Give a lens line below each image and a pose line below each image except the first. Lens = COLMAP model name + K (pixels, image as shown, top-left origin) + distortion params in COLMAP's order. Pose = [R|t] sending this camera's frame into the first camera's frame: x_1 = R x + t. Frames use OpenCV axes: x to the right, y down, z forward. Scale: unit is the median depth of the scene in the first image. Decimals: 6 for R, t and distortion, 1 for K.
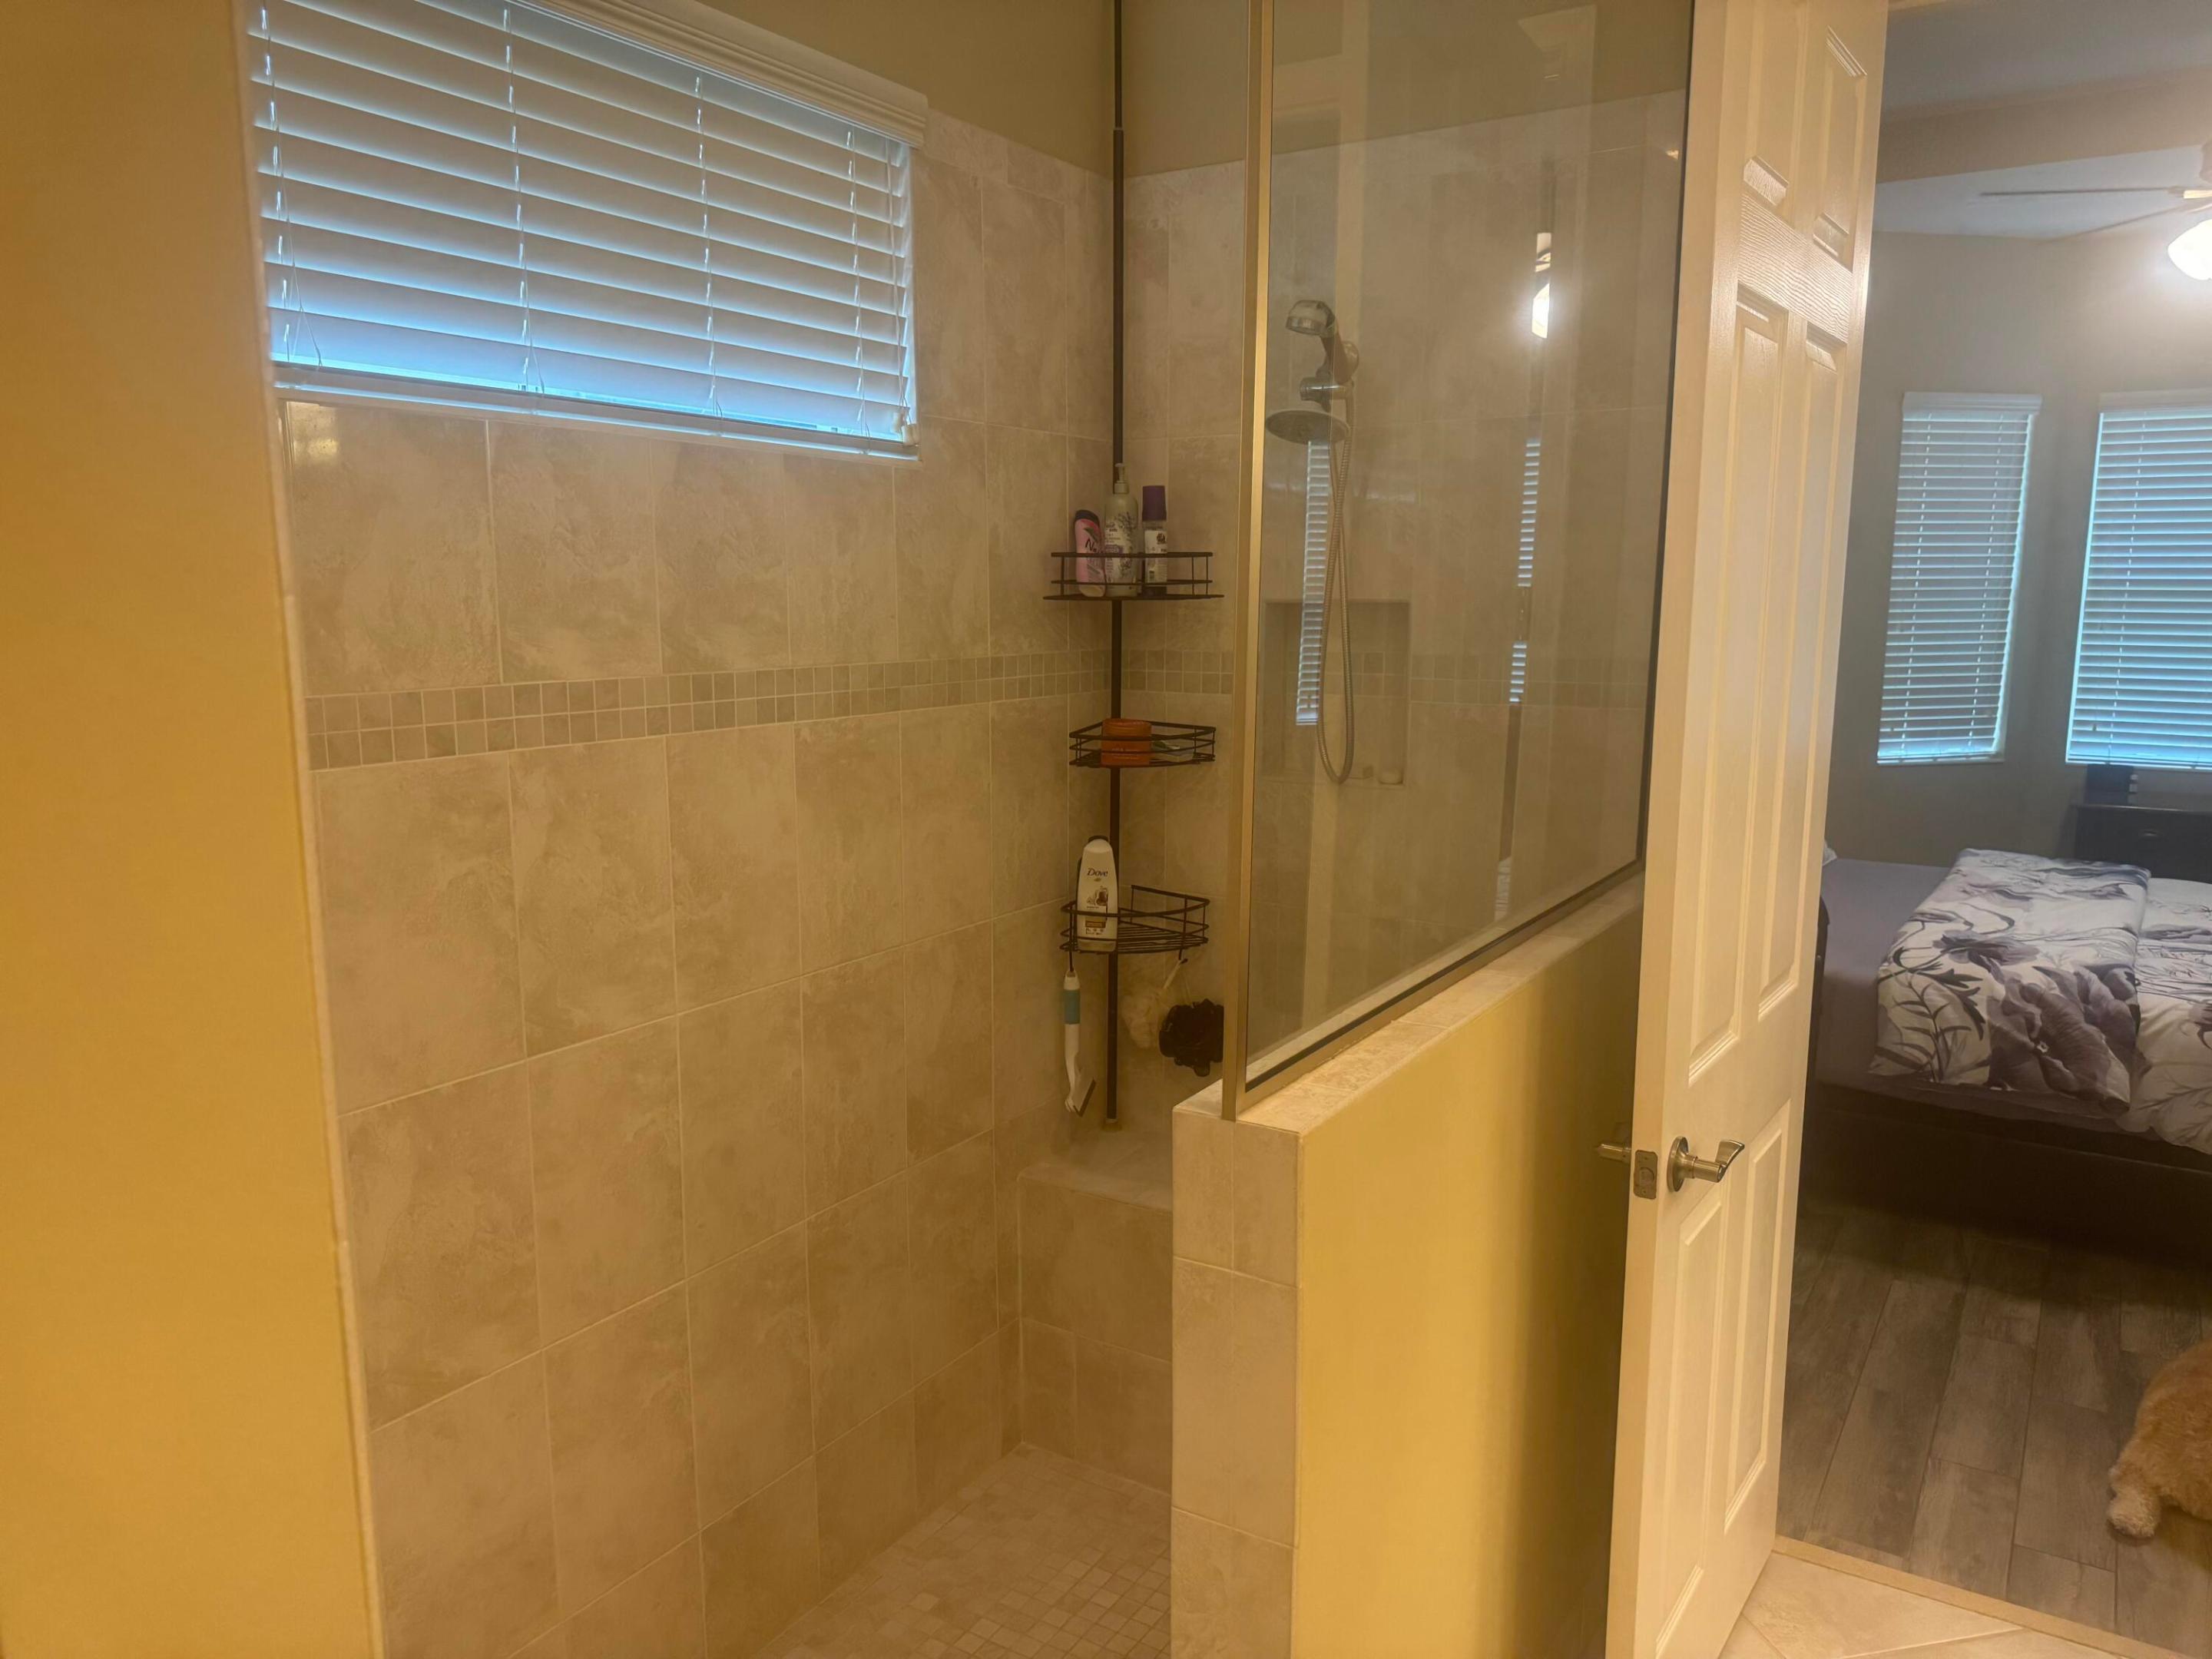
lens RADIAL K [[1554.3, 0, 1100.3], [0, 1554.3, 829.1], [0, 0, 1]] dist [0.011107, -0.011100]
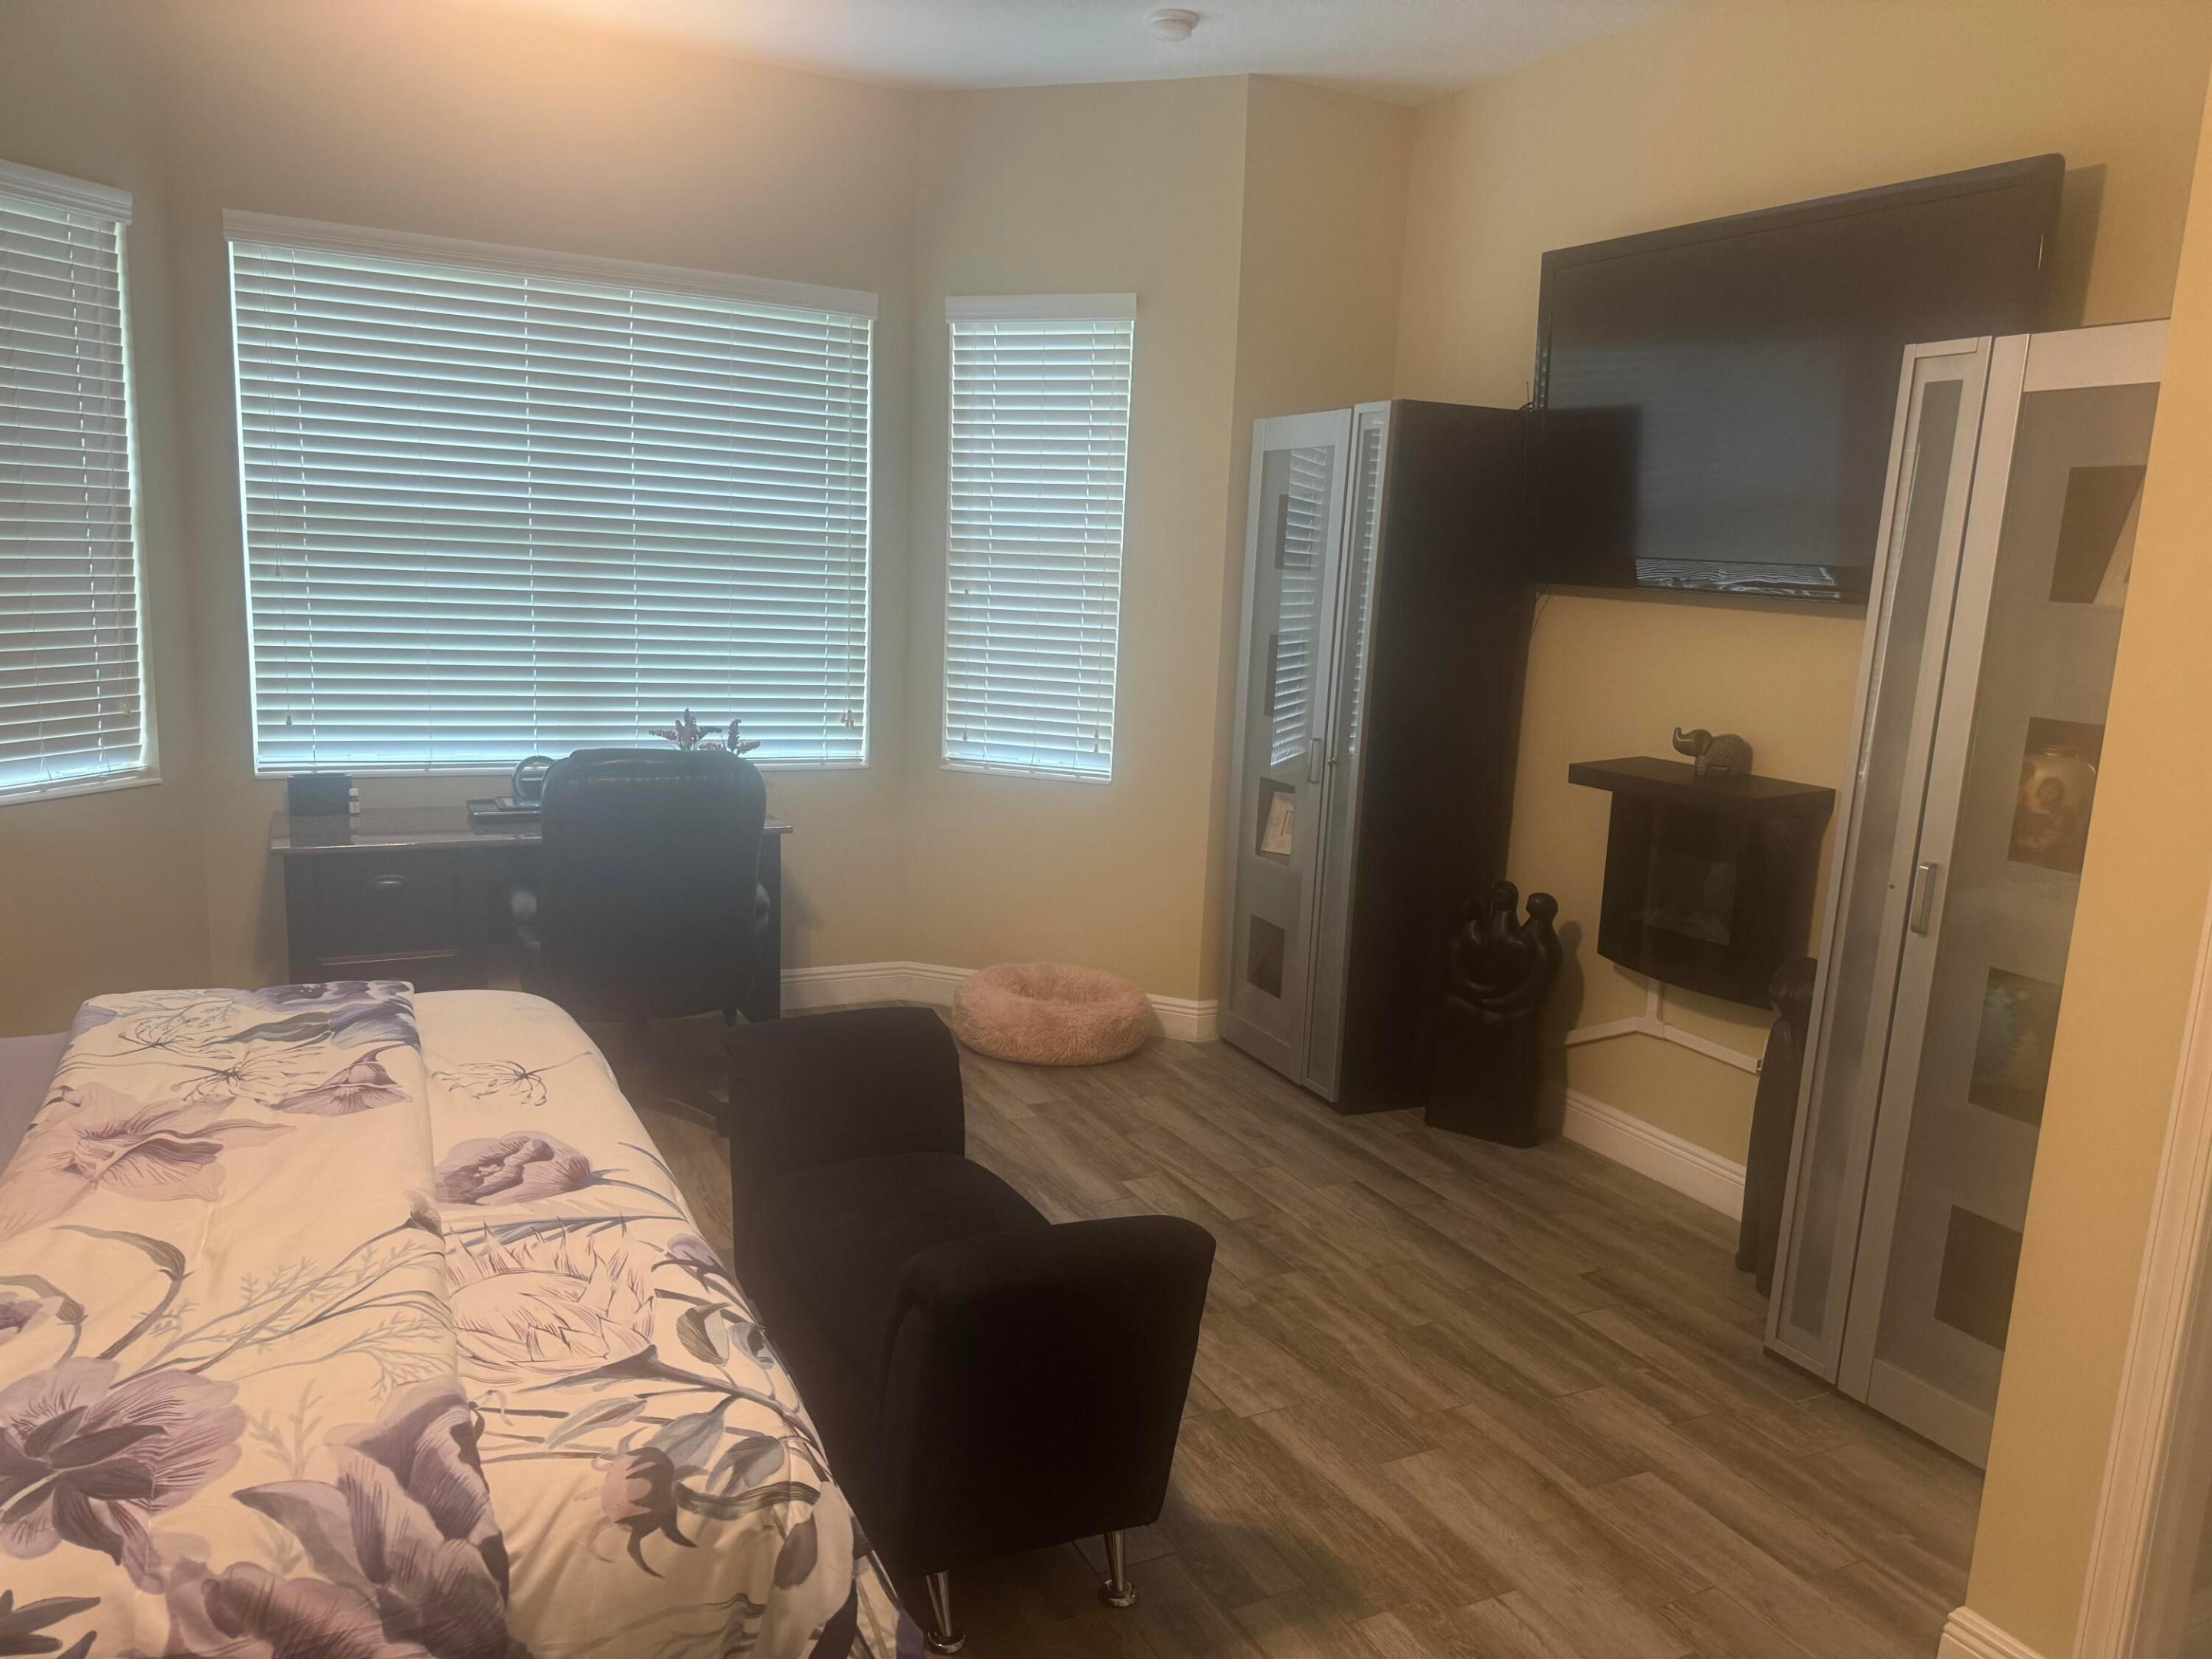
lens RADIAL K [[1554.3, 0, 1100.3], [0, 1554.3, 829.1], [0, 0, 1]] dist [0.011107, -0.011100]
pose [[0.499413, -0.128894, 0.856723, 0.311724], [0.093026, 0.991132, 0.094887, -0.068023], [-0.861355, 0.032310, 0.506974, 0.484461]]
